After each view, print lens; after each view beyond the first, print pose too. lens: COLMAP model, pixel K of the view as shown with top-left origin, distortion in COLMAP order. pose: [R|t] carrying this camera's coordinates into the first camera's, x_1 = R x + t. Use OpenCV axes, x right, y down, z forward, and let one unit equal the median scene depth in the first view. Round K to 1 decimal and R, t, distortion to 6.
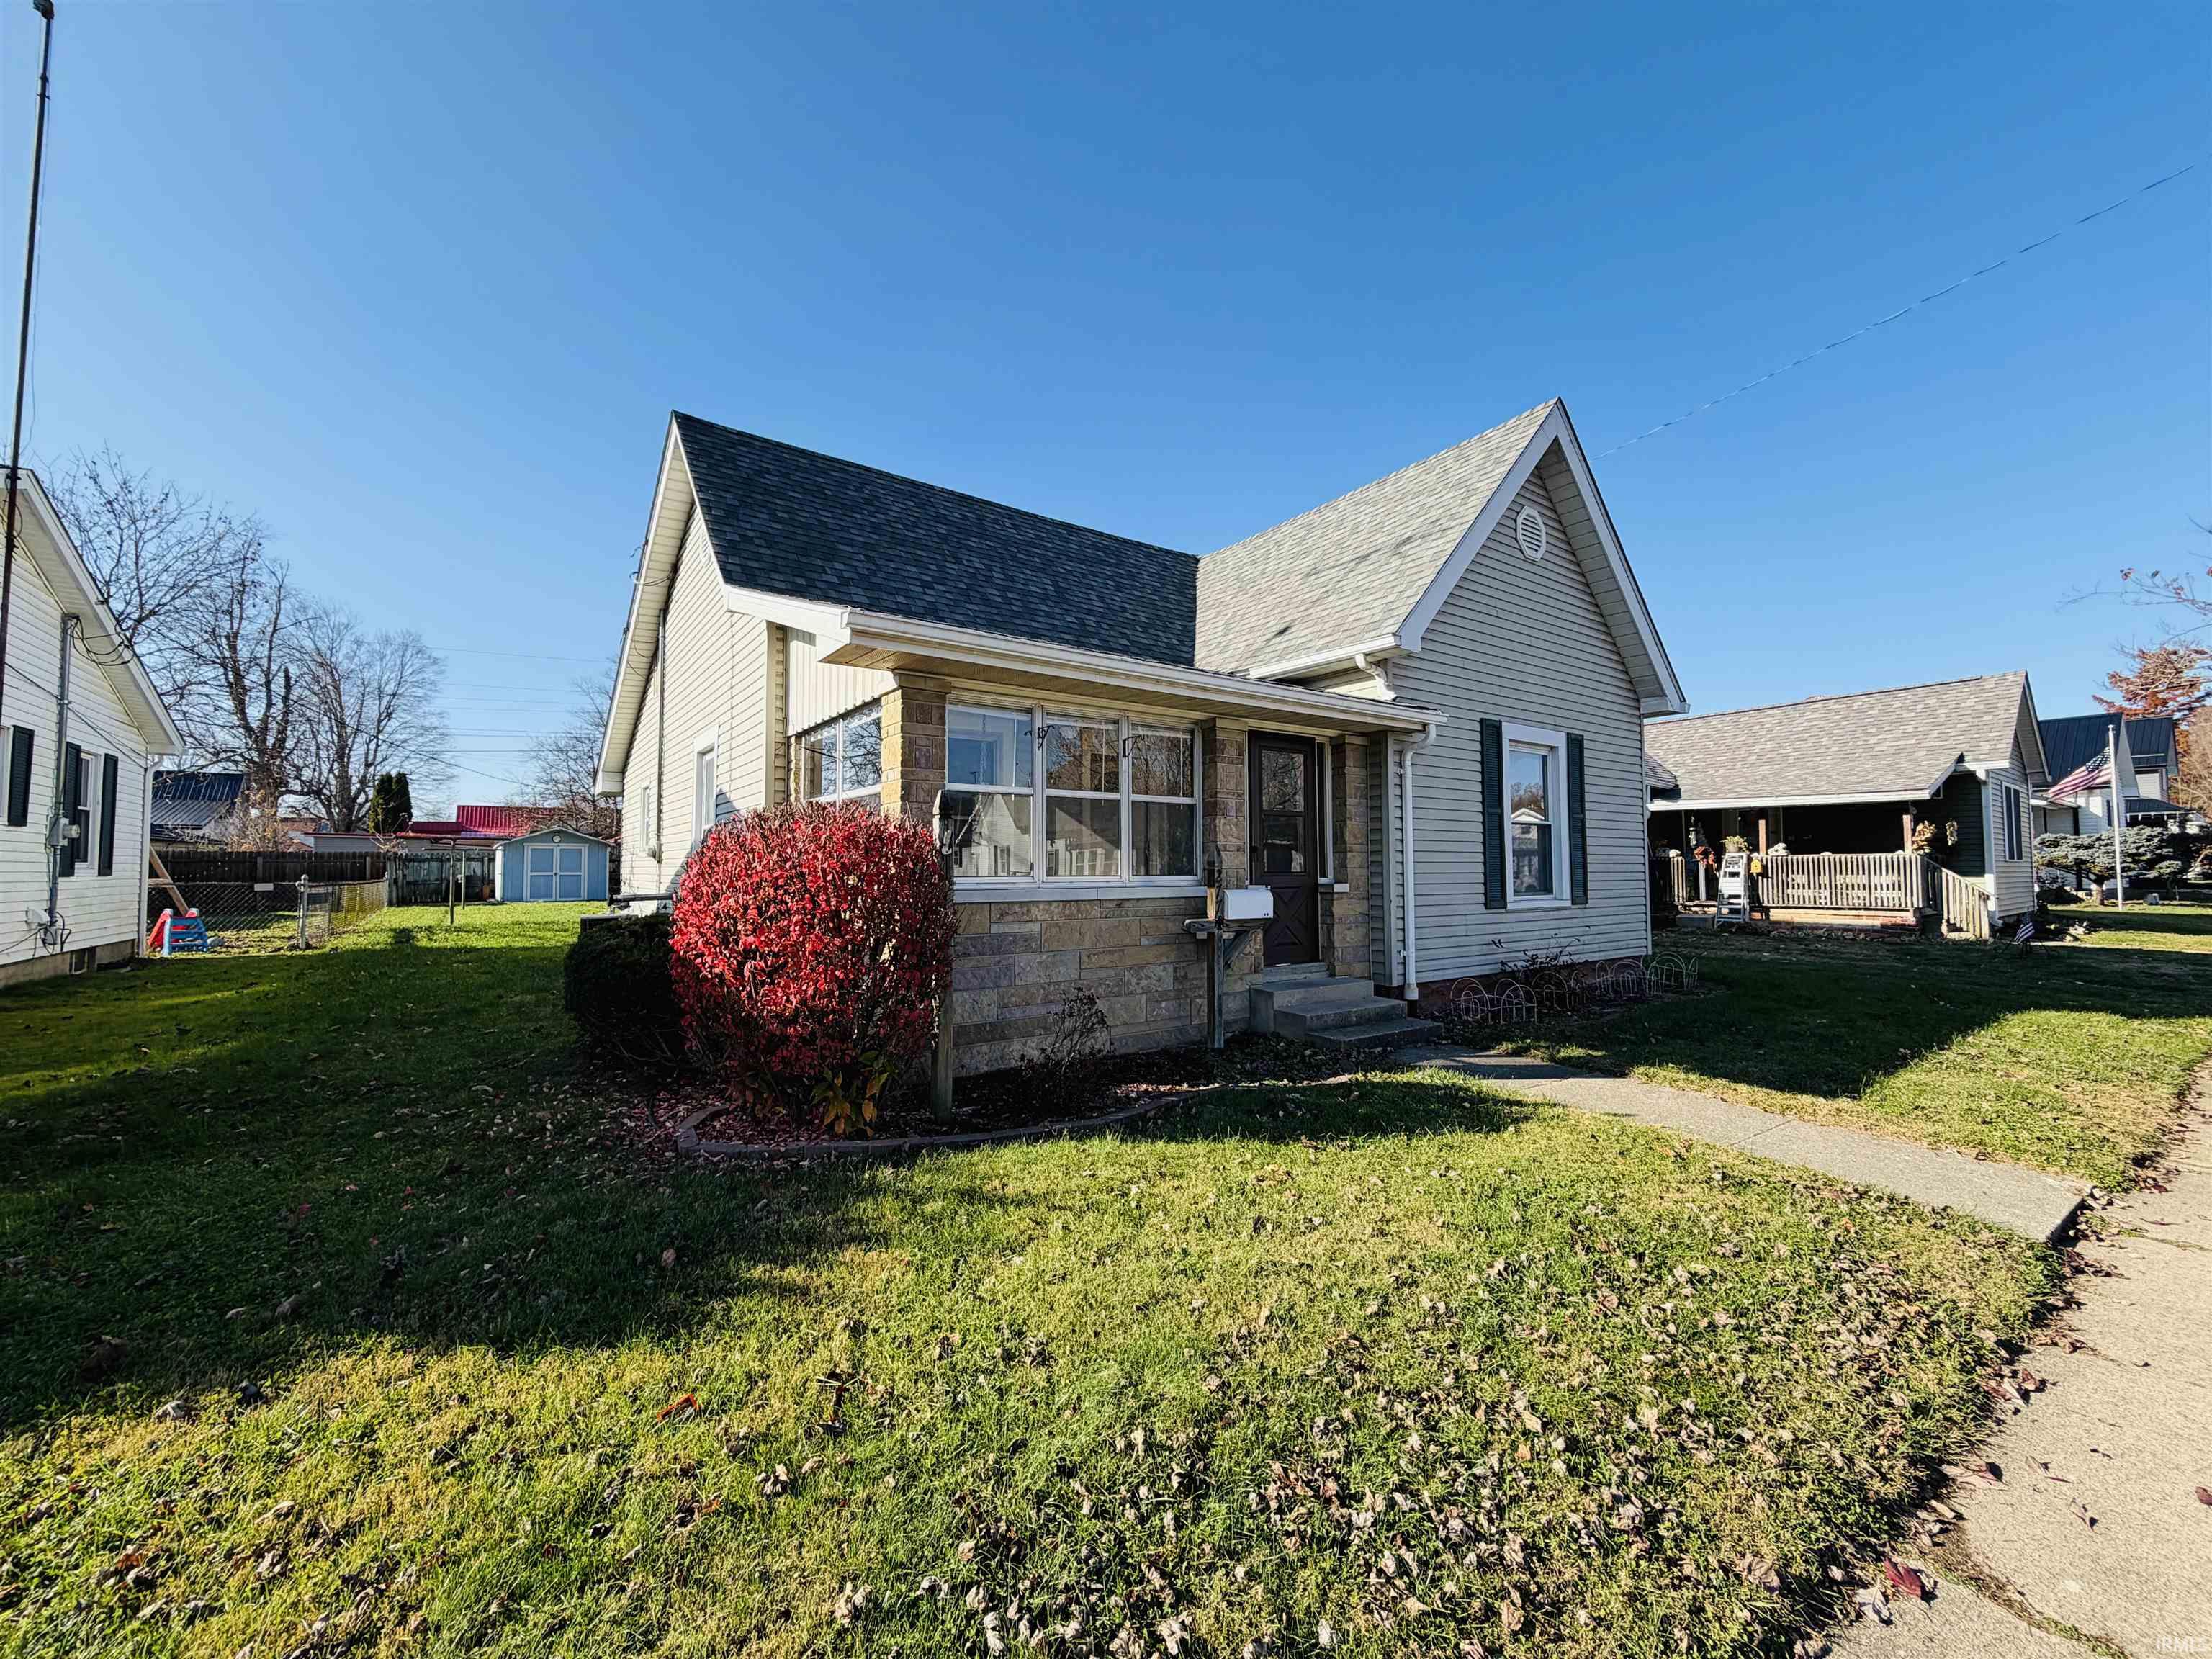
lens RADIAL K [[876.0, 0, 1106.0], [0, 876.0, 829.5], [0, 0, 1]] dist [-0.000769, 0.000130]
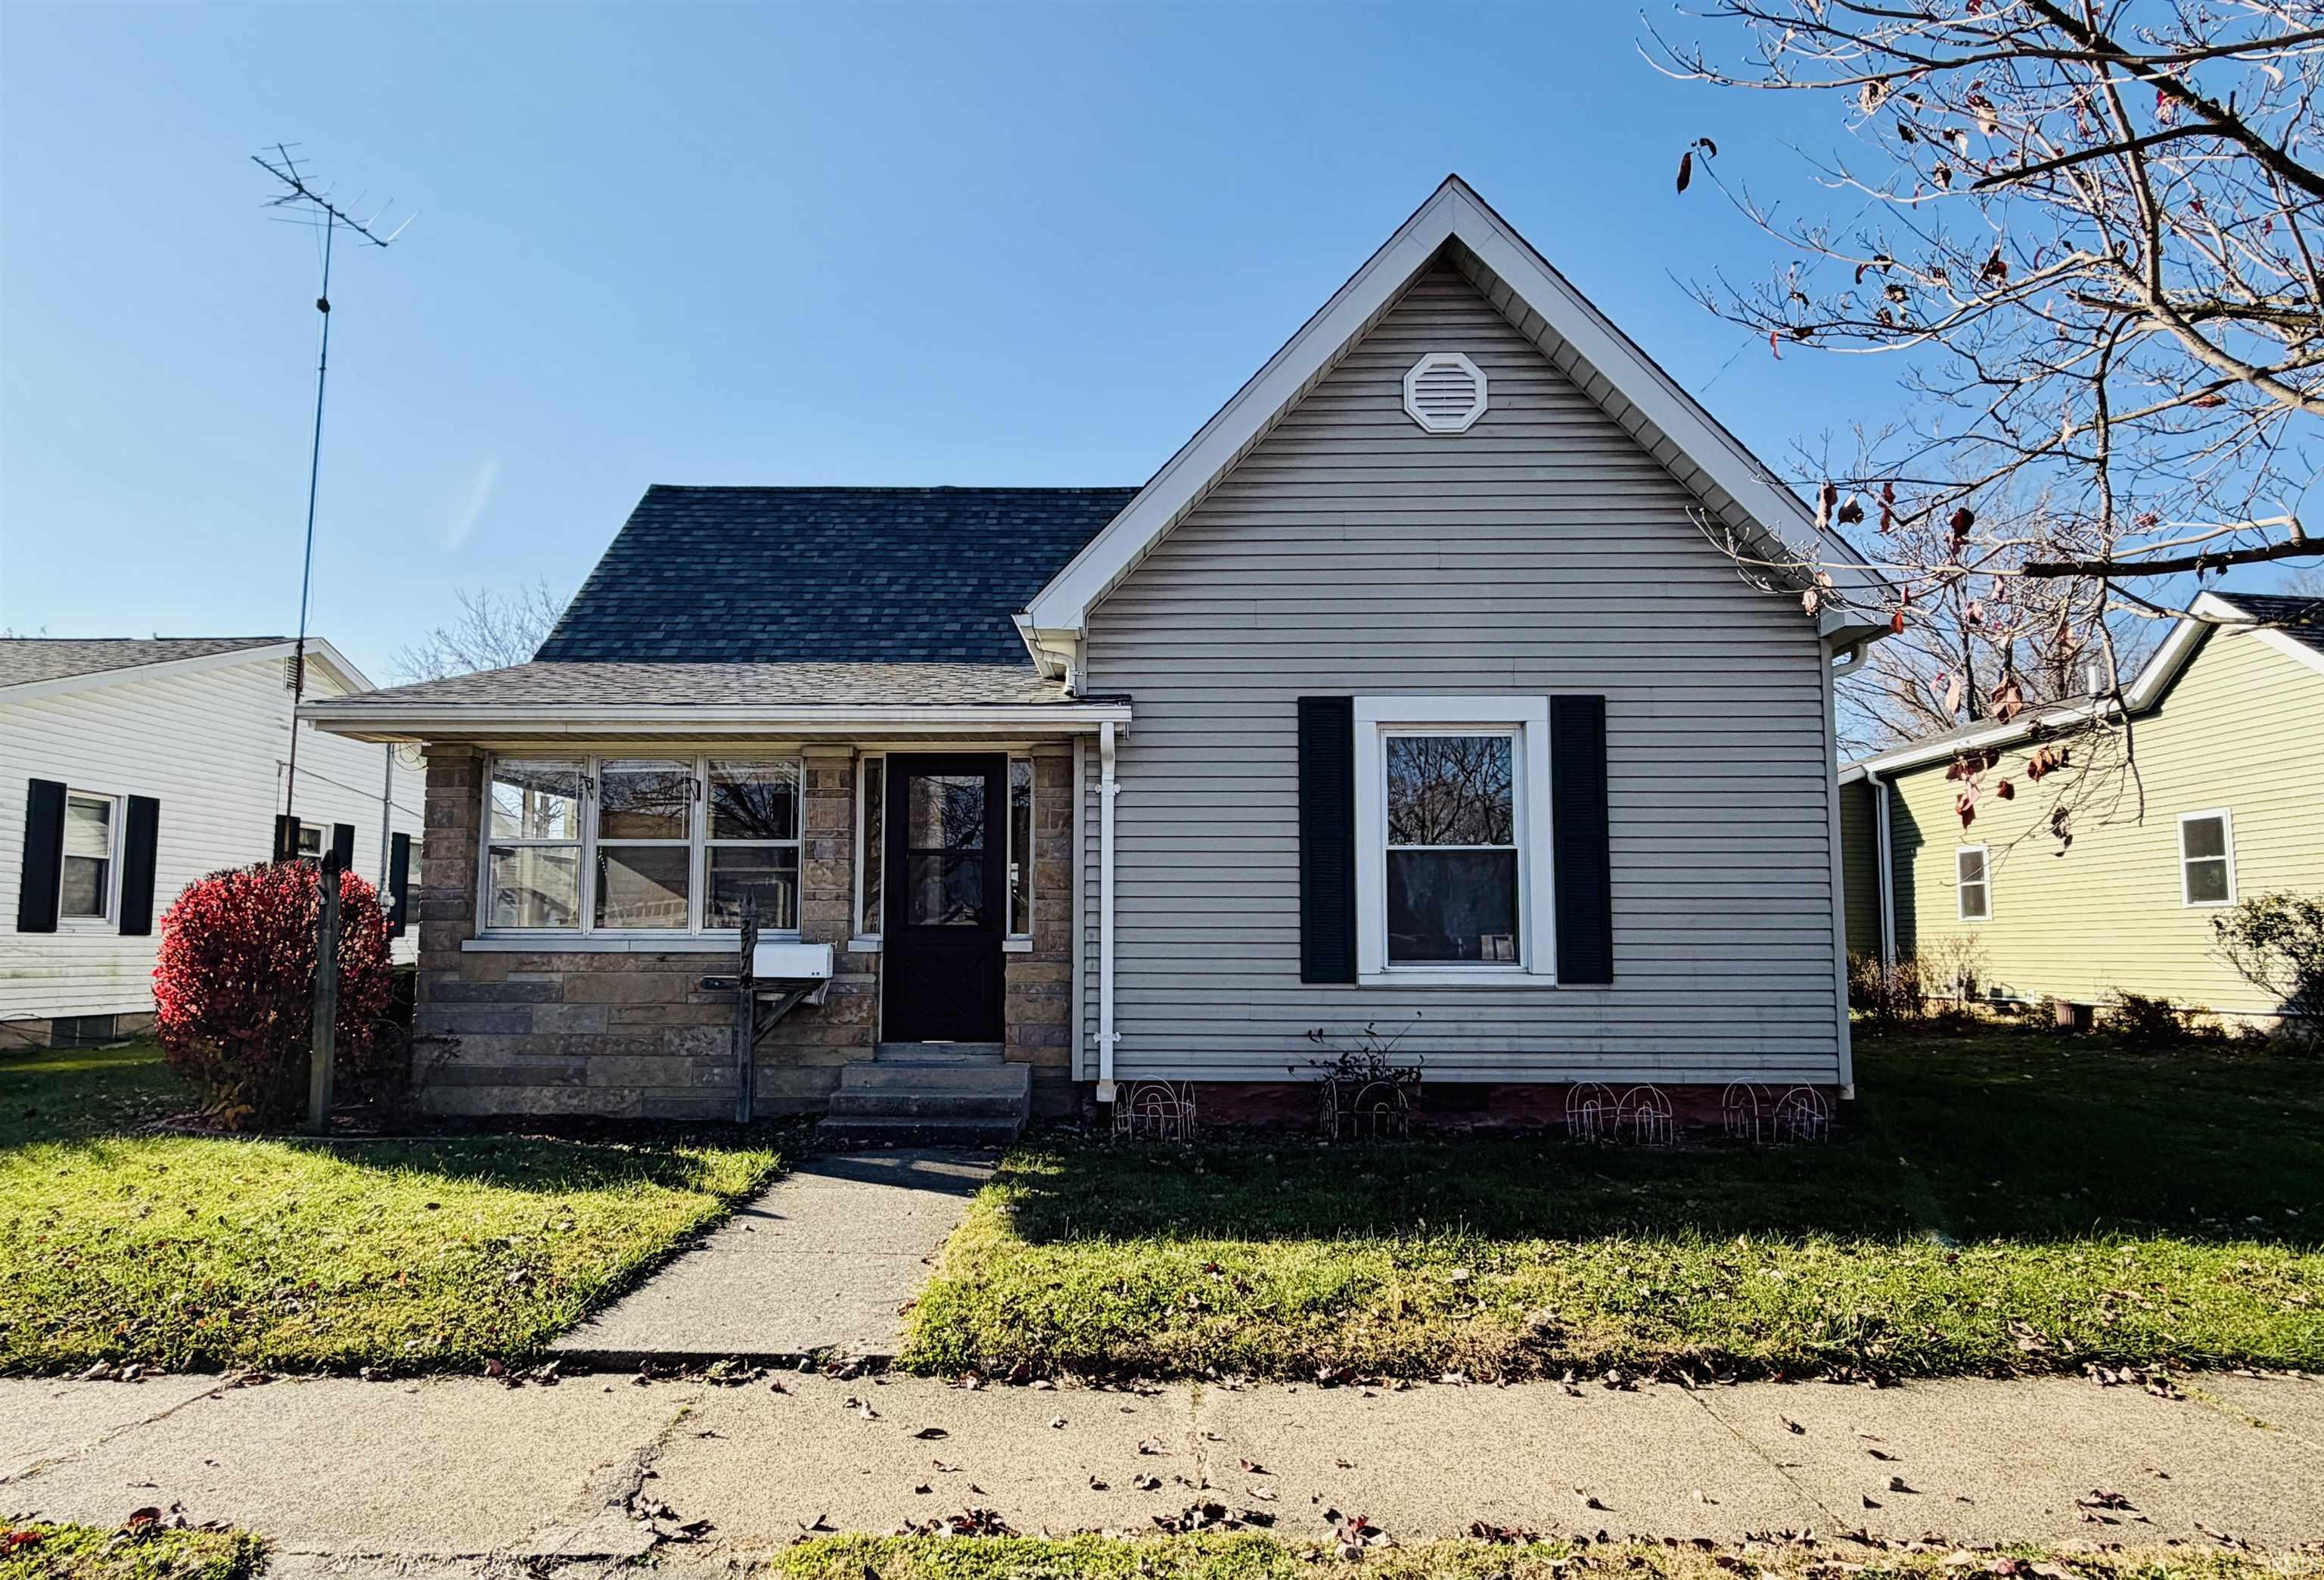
lens RADIAL K [[1299.3, 0, 1159.0], [0, 1299.3, 840.6], [0, 0, 1]] dist [-0.000106, -0.000136]
pose [[0.804131, -0.044504, -0.592783, 1.033026], [0.023010, 0.998777, -0.043771, 0.026500], [0.594006, 0.021558, 0.804172, 0.155044]]
